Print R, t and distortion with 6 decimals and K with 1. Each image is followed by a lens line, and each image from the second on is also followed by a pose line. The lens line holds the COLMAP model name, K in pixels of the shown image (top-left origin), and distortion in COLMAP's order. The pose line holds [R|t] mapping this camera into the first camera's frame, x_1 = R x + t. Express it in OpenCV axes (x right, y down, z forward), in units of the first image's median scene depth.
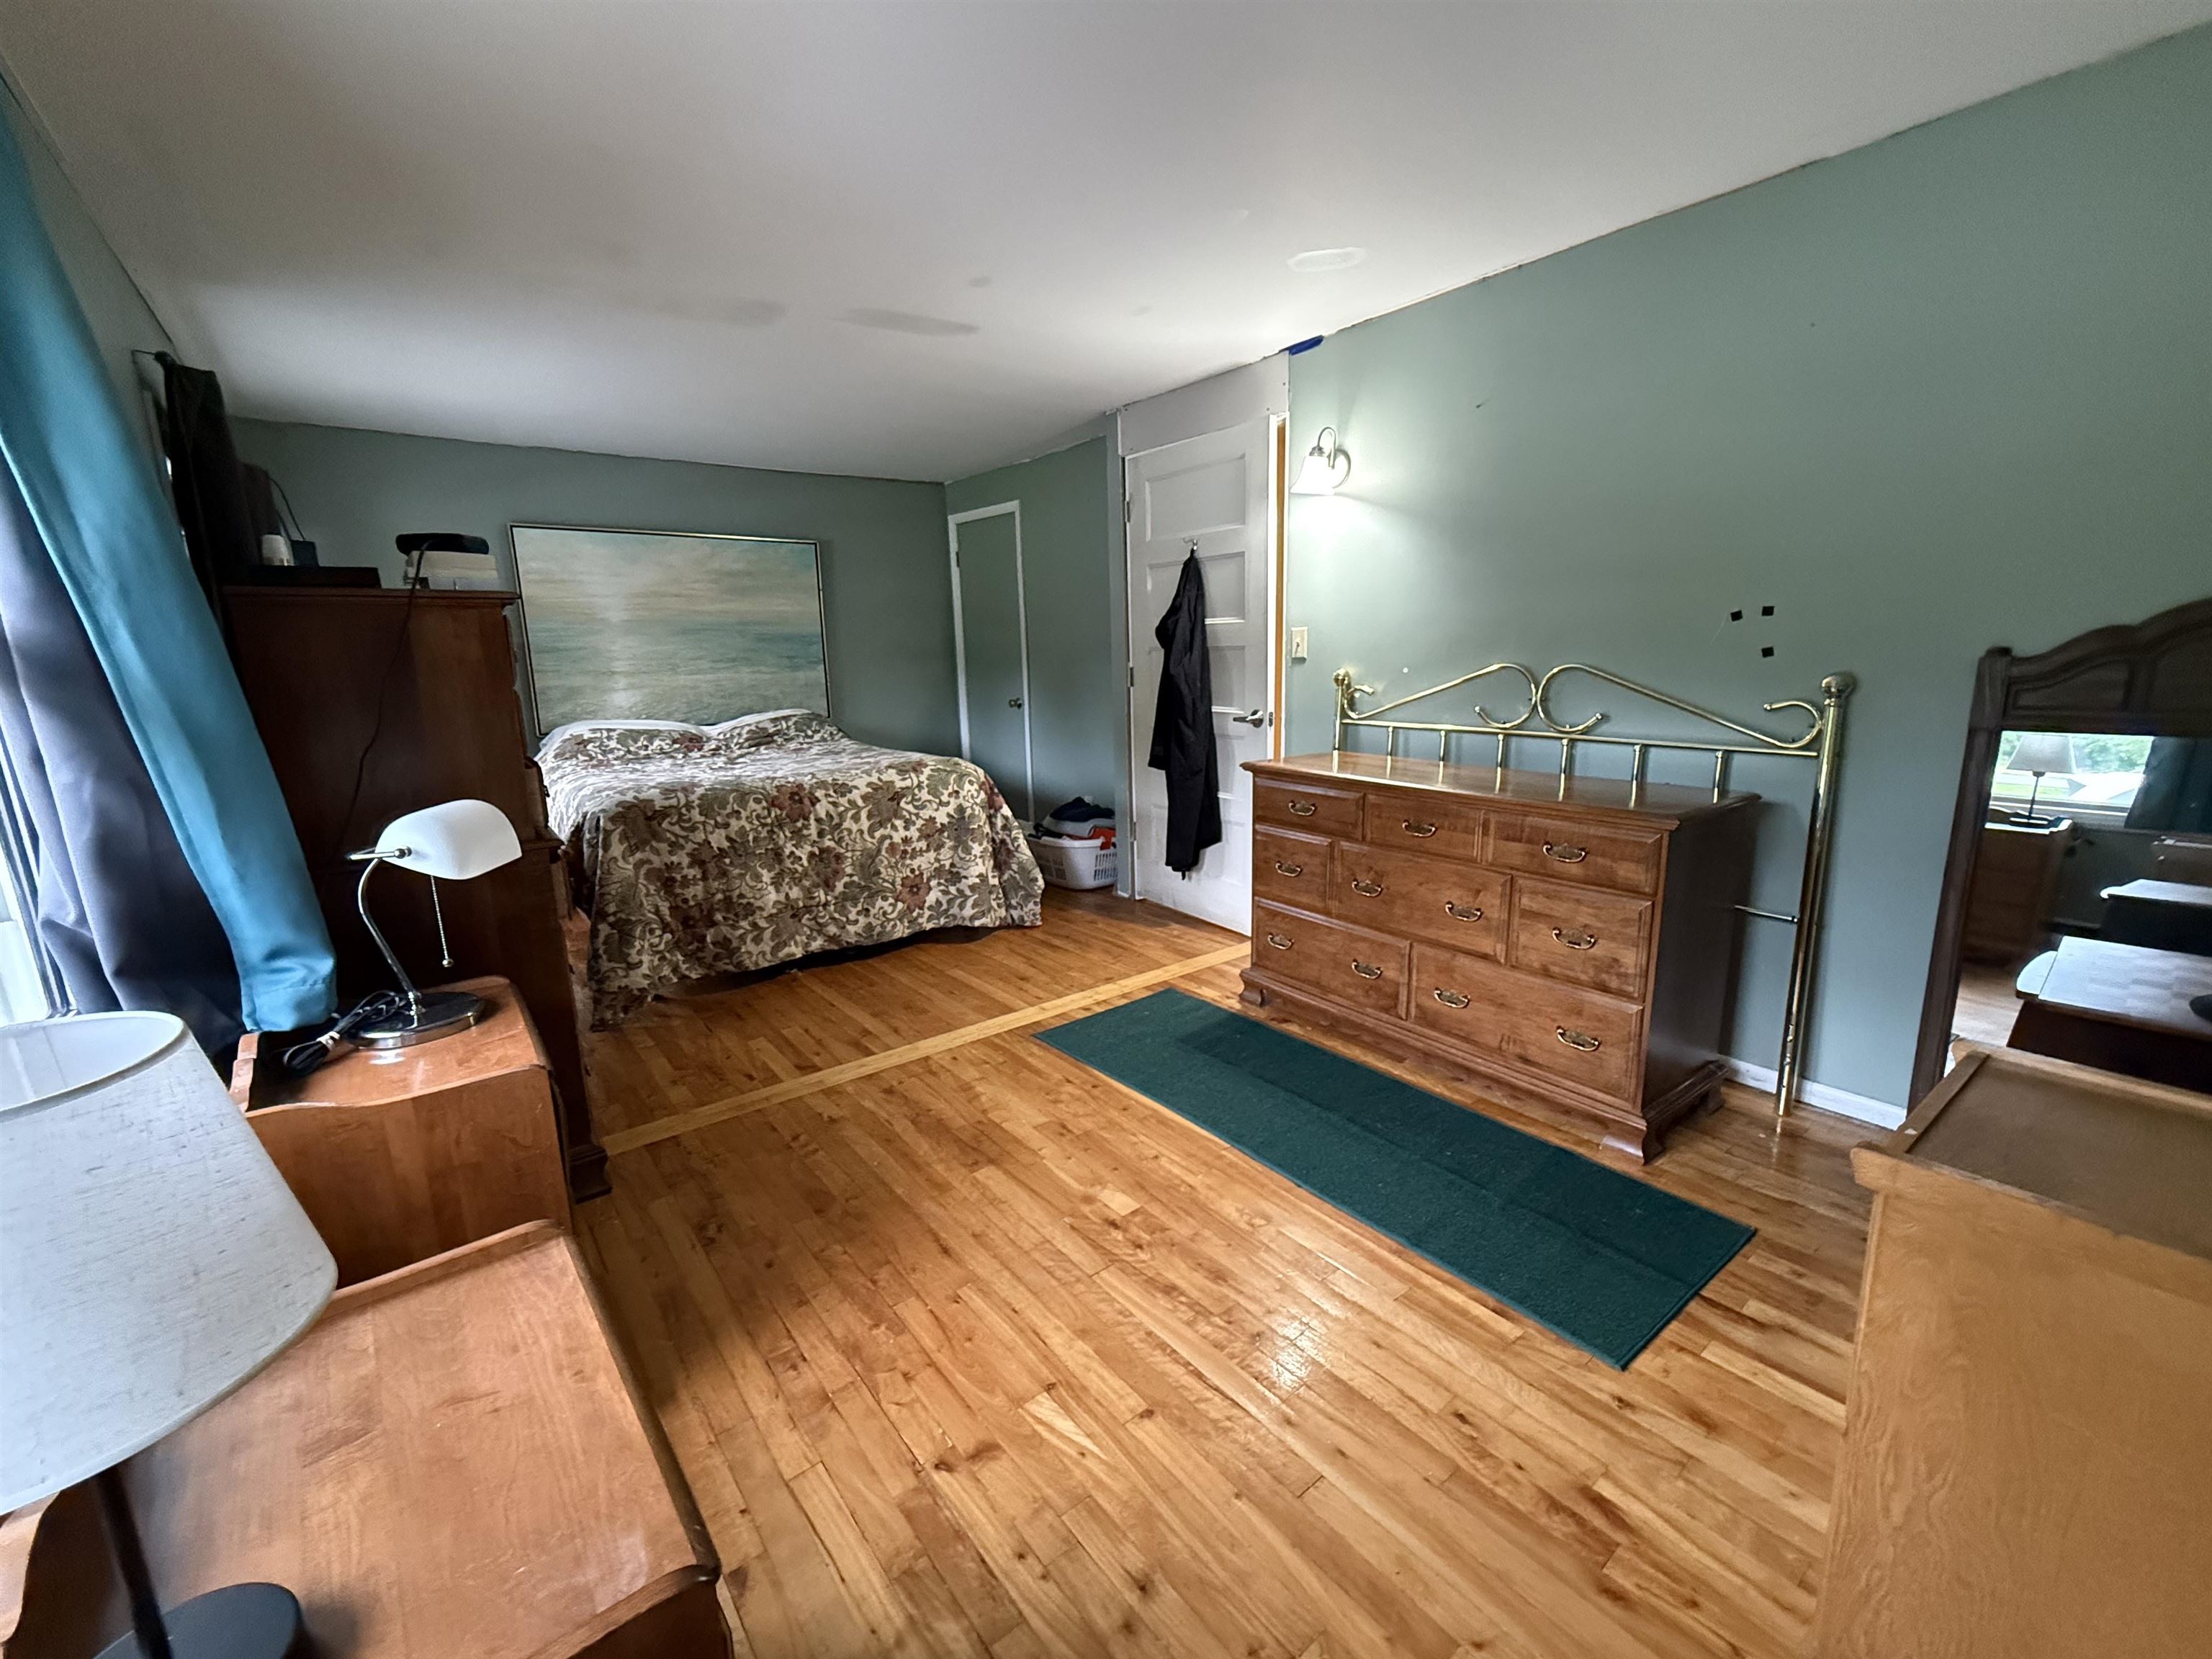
lens RADIAL K [[902.6, 0, 1101.5], [0, 902.6, 829.6], [0, 0, 1]] dist [-0.001138, -0.000216]
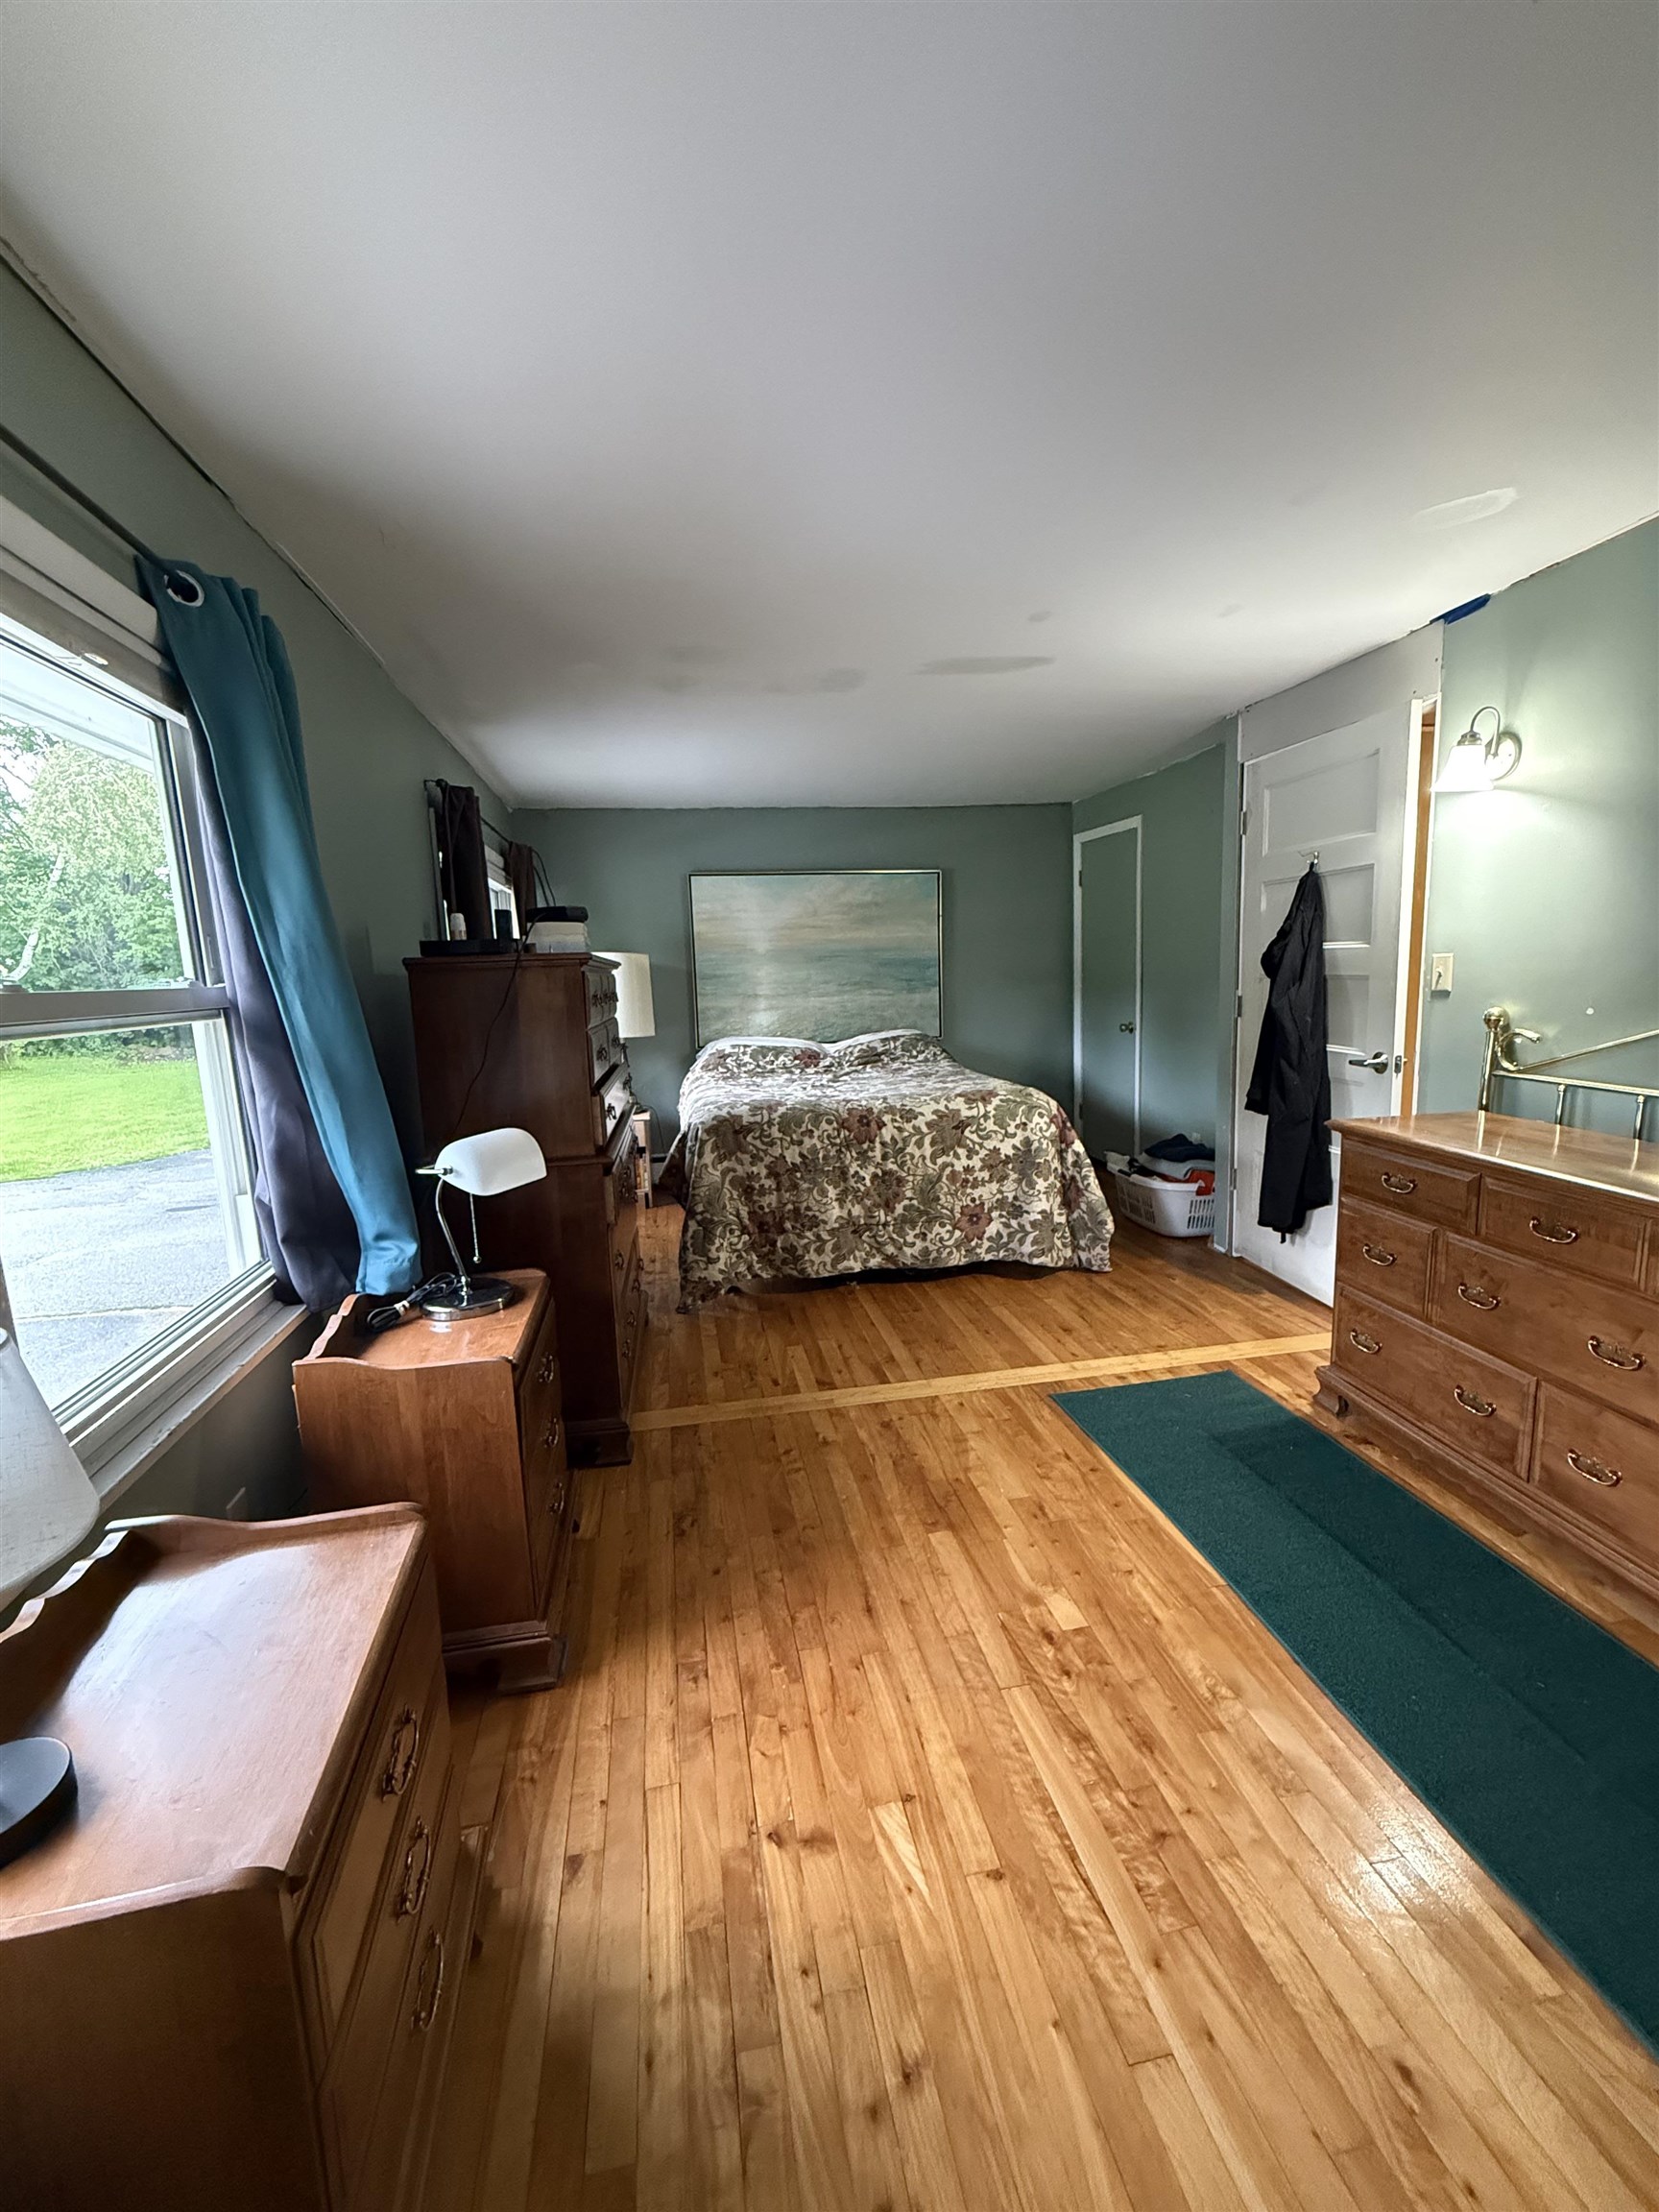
lens RADIAL K [[902.6, 0, 832.9], [0, 902.6, 1102.2], [0, 0, 1]] dist [-0.001138, -0.000216]
pose [[0.888005, 0.059083, -0.456023, 0.139335], [-0.076256, 0.996901, -0.019332, -0.042853], [0.453467, 0.051941, 0.889758, 0.050081]]
